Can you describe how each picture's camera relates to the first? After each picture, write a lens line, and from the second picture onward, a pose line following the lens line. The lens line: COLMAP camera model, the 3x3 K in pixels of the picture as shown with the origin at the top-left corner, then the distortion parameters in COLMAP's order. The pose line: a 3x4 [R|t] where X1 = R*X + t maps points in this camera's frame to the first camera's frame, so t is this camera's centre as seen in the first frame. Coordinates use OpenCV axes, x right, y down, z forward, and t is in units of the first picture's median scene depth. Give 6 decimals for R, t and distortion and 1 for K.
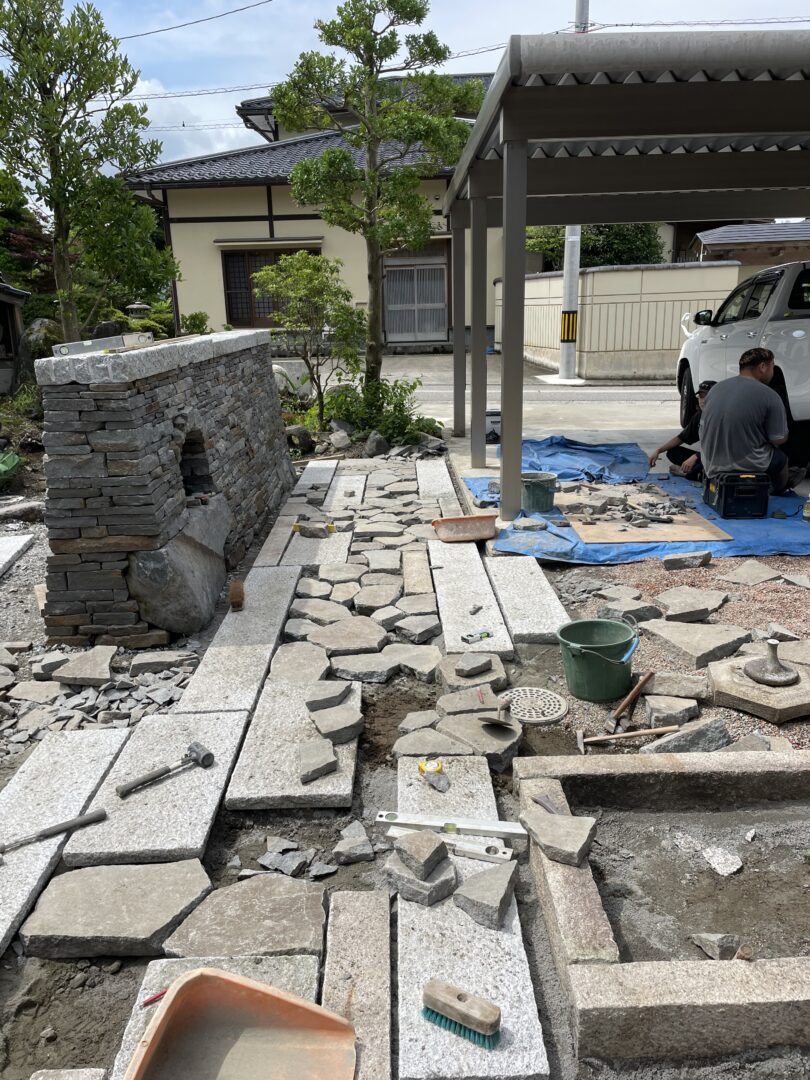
lens RADIAL K [[813.9, 0, 402.9], [0, 813.9, 540.9], [0, 0, 1]] dist [0.085363, -0.111119]
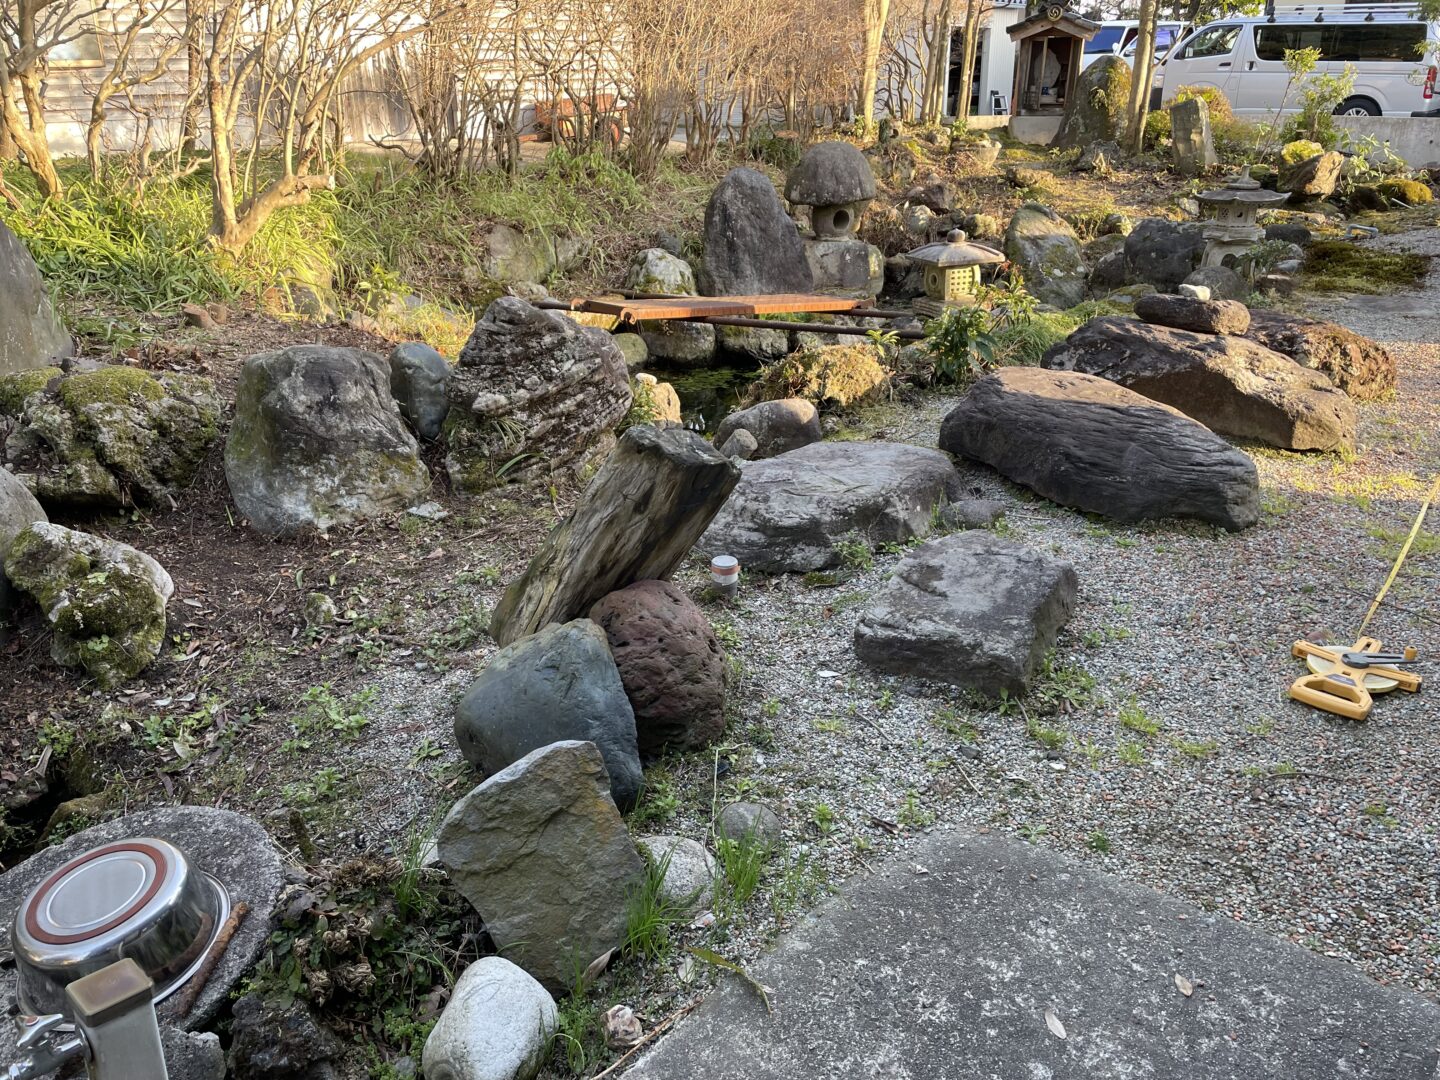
lens RADIAL K [[1085.2, 0, 705.0], [0, 1085.2, 531.9], [0, 0, 1]] dist [0.085363, -0.111119]
pose [[0.777259, 0.248386, -0.578076, 0.022214], [-0.176872, 0.967985, 0.178106, 0.087867], [0.603808, -0.036189, 0.796308, -0.199219]]
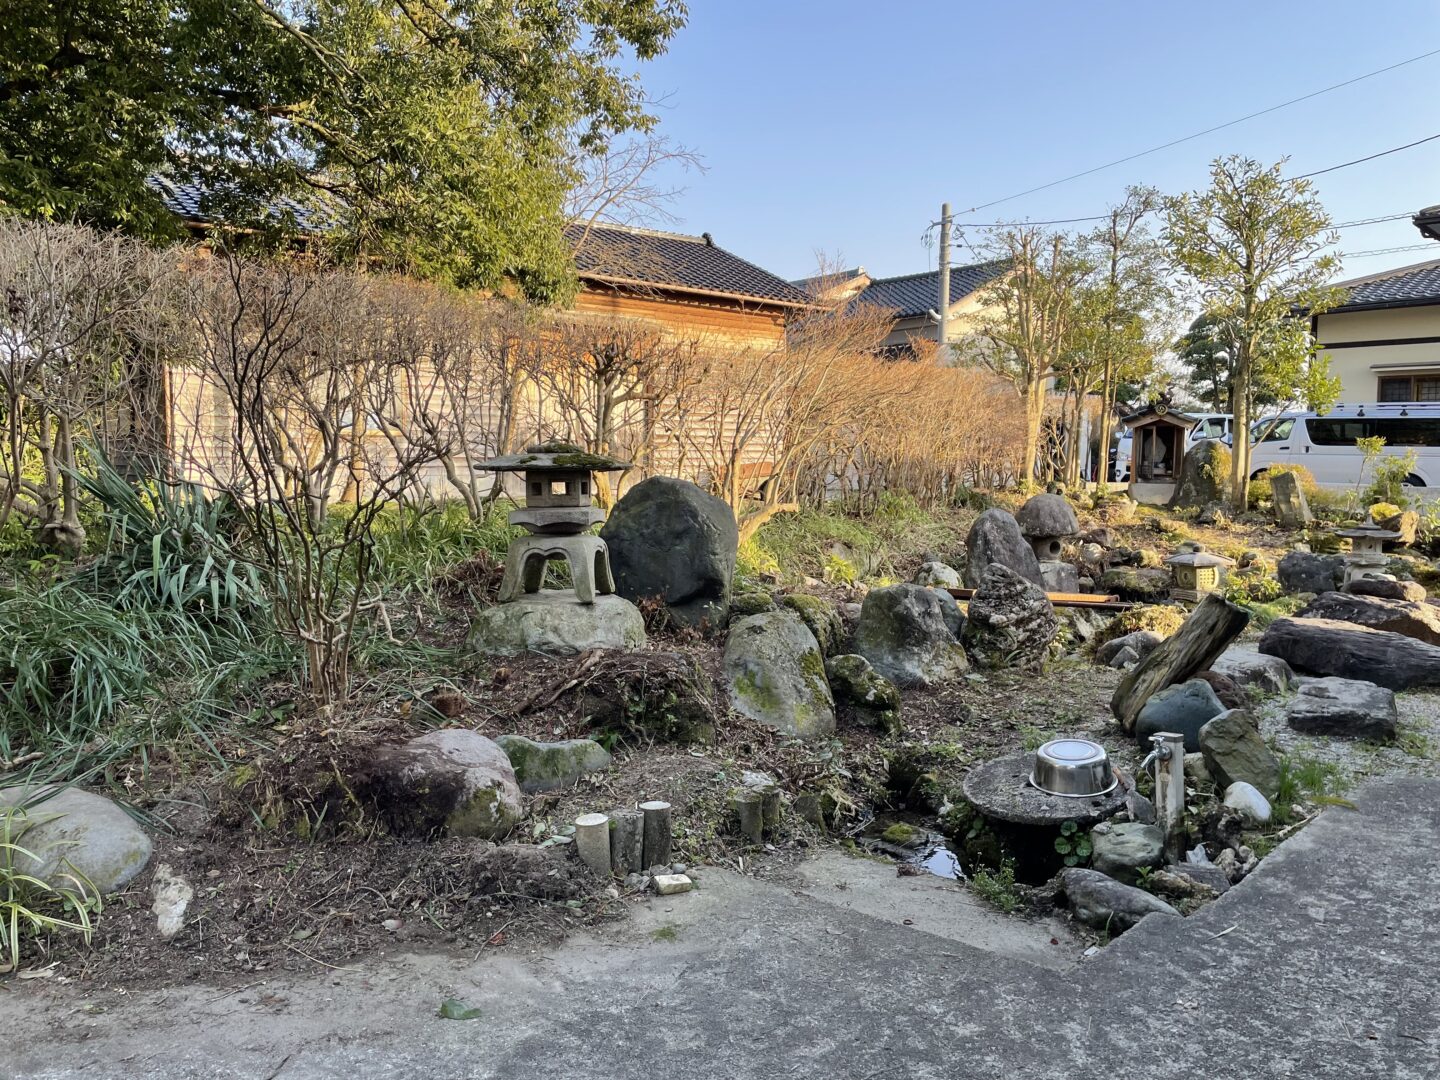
lens RADIAL K [[1085.2, 0, 730.2], [0, 1085.2, 519.5], [0, 0, 1]] dist [0.085363, -0.111119]
pose [[0.762177, 0.061262, -0.644464, 0.028623], [-0.196853, 0.970303, -0.140573, 0.180933], [0.616713, 0.234006, 0.751602, -0.513602]]
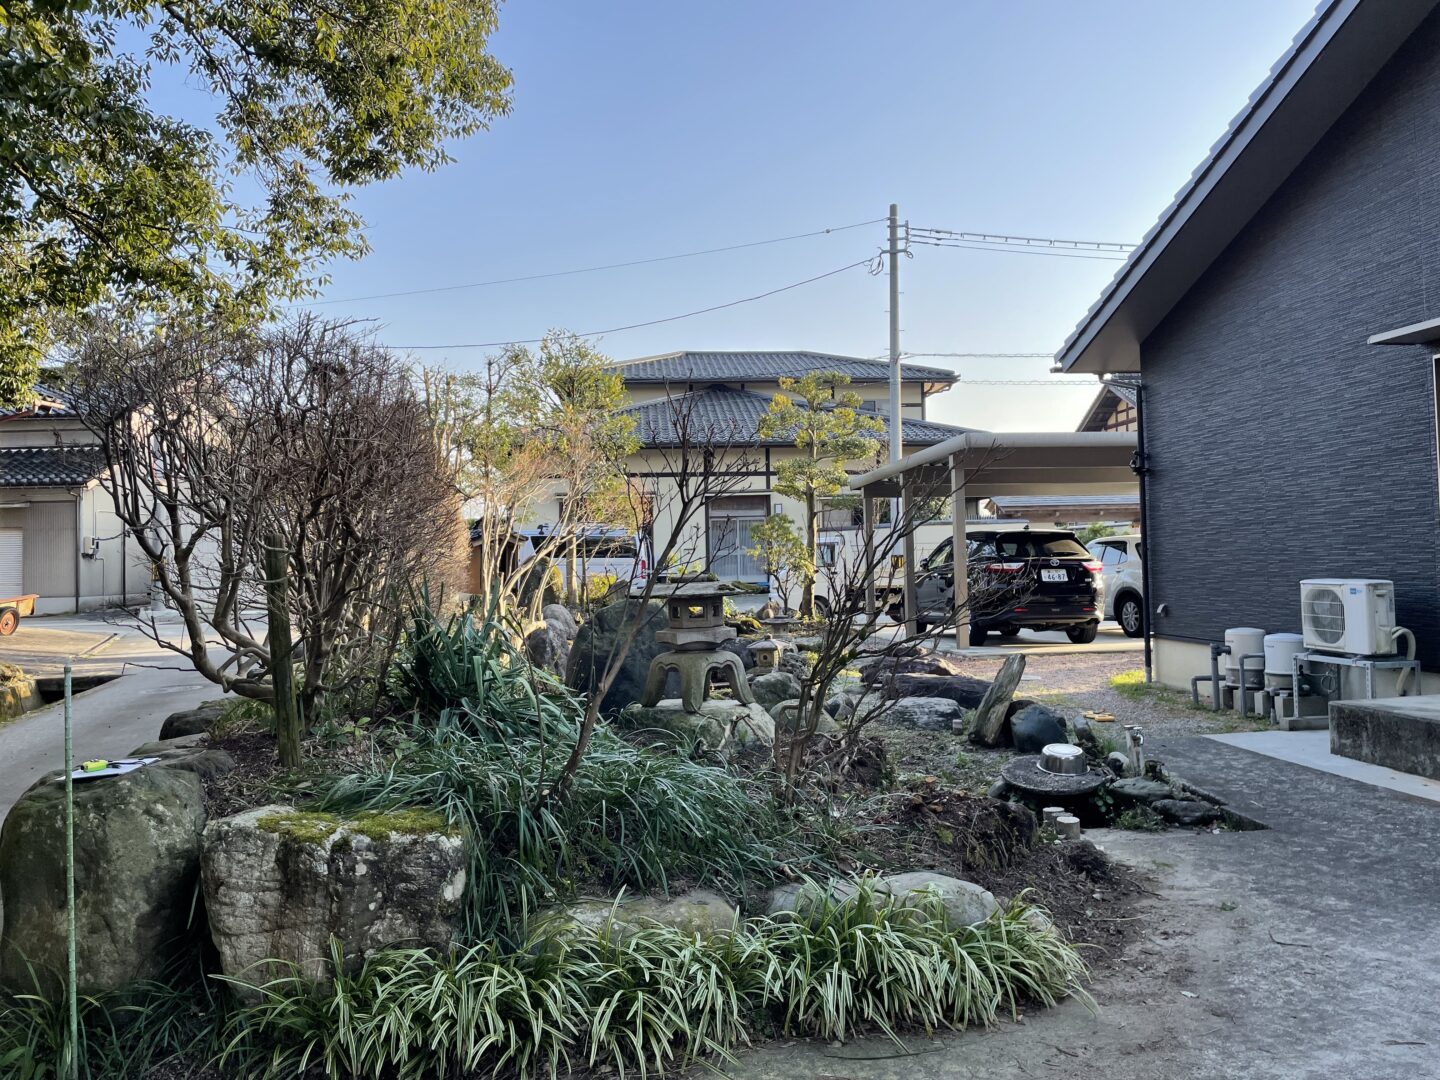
lens RADIAL K [[1085.2, 0, 724.4], [0, 1085.2, 533.6], [0, 0, 1]] dist [0.085363, -0.111119]
pose [[0.990089, 0.006782, 0.140279, -0.423534], [0.035801, 0.953648, -0.298788, 0.247902], [-0.135803, 0.300848, 0.943953, -0.760943]]
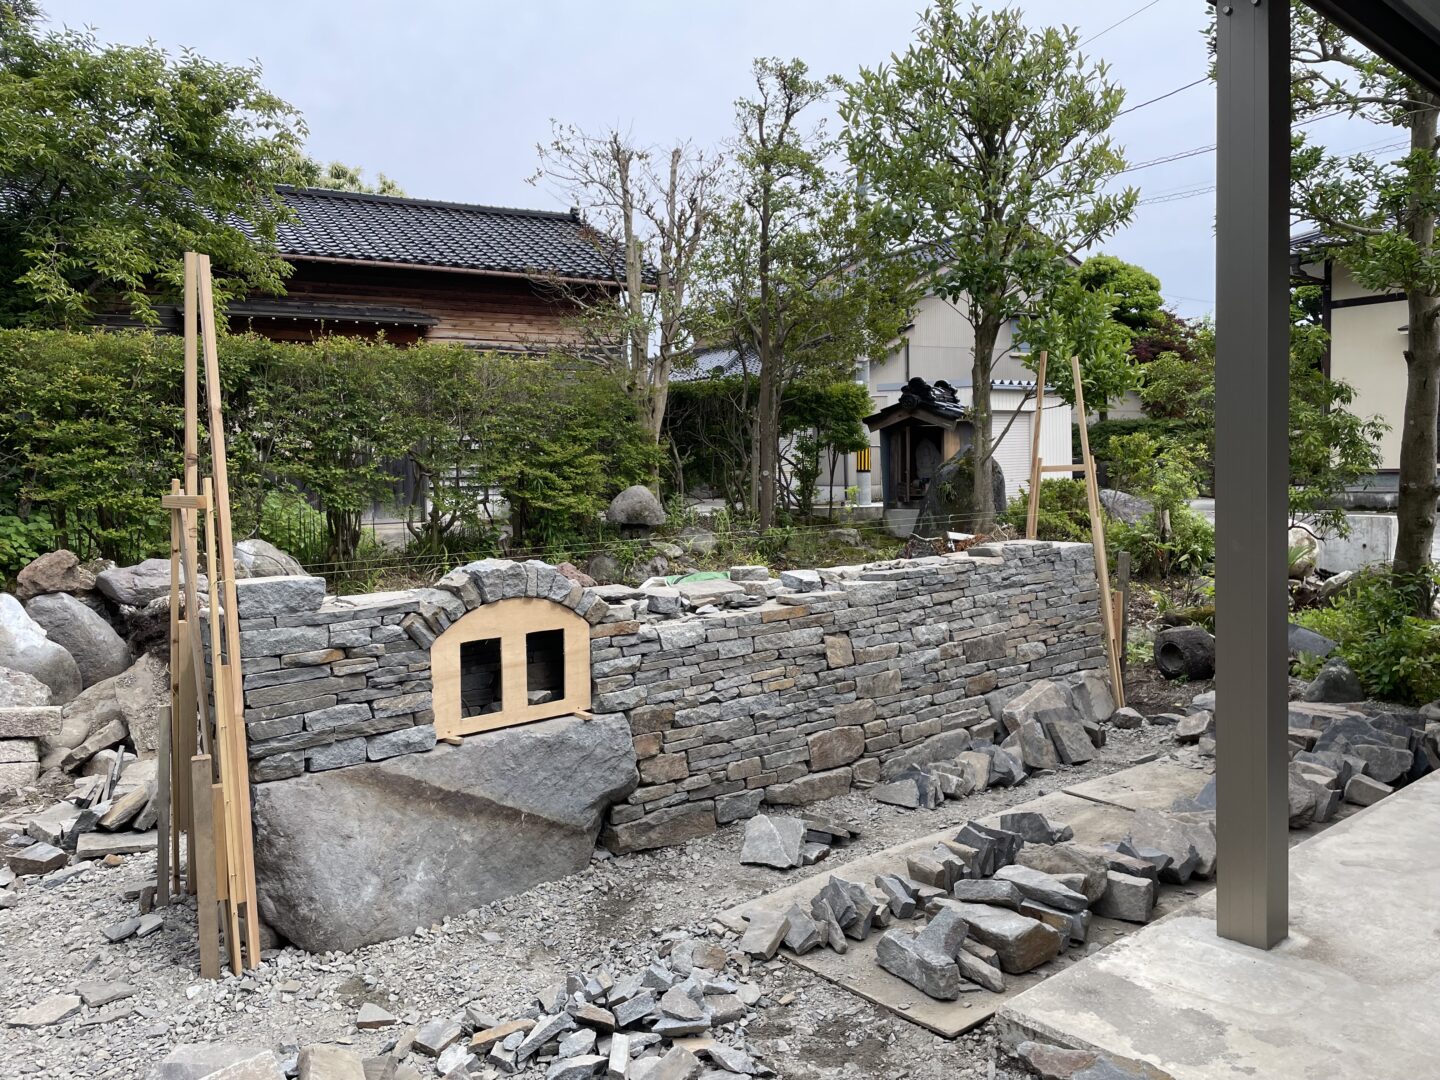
lens RADIAL K [[1085.2, 0, 715.5], [0, 1085.2, 536.0], [0, 0, 1]] dist [0.085363, -0.111119]
pose [[0.628413, 0.062328, -0.775379, 0.202958], [-0.207120, 0.974208, -0.089551, -0.061318], [0.749799, 0.216872, 0.625114, 0.260907]]
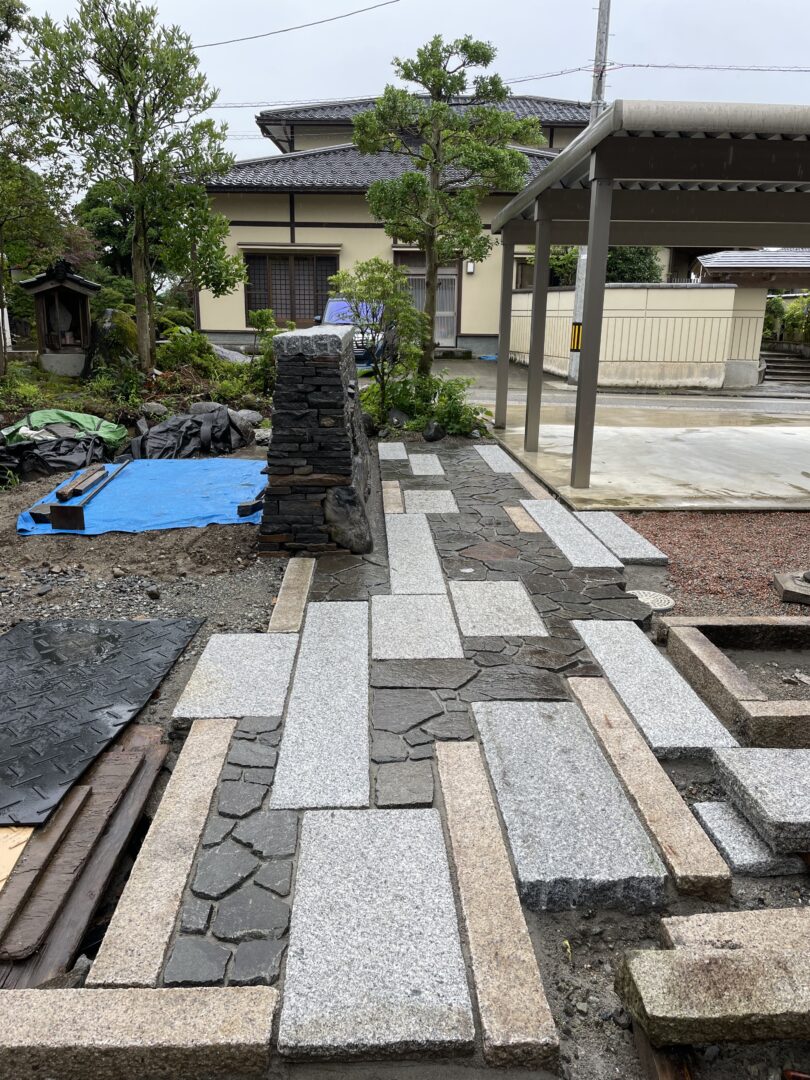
lens RADIAL K [[813.9, 0, 406.7], [0, 813.9, 538.4], [0, 0, 1]] dist [0.085363, -0.111119]
pose [[0.998705, 0.029447, 0.041477, -0.095029], [-0.028891, 0.999485, -0.013940, 0.040375], [-0.041867, 0.012723, 0.999042, -0.109184]]
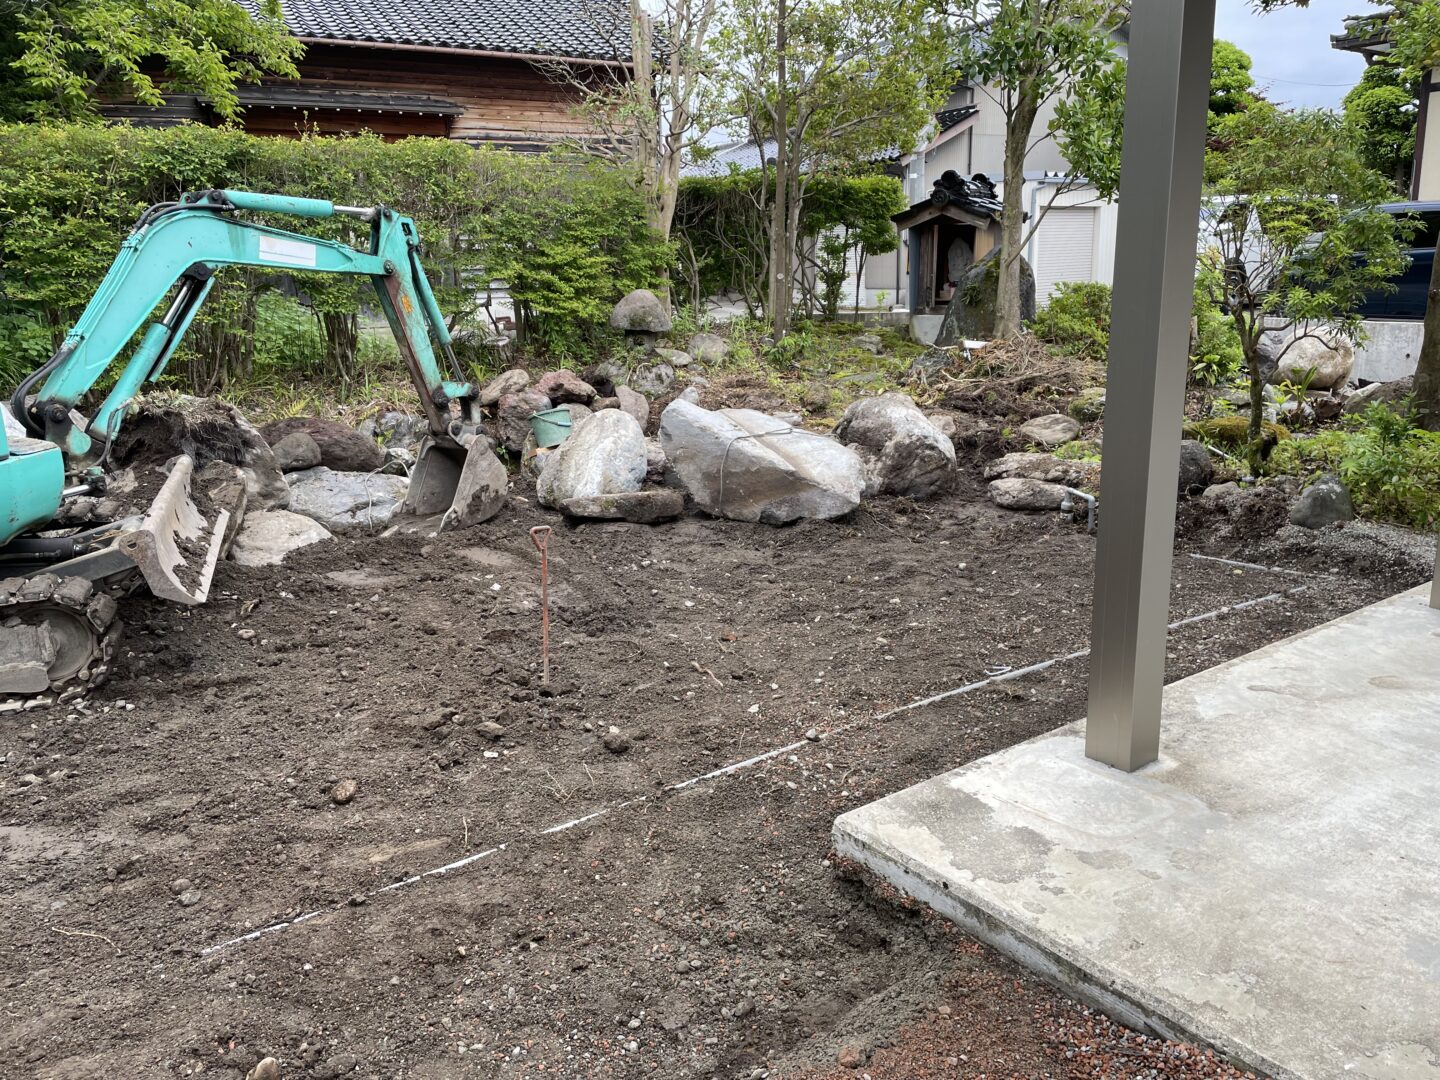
lens RADIAL K [[1085.2, 0, 714.0], [0, 1085.2, 534.8], [0, 0, 1]] dist [0.085363, -0.111119]
pose [[0.579626, 0.206877, -0.788185, 0.224175], [-0.217951, 0.971357, 0.094674, -0.073845], [0.785195, 0.116911, 0.608113, 0.304813]]
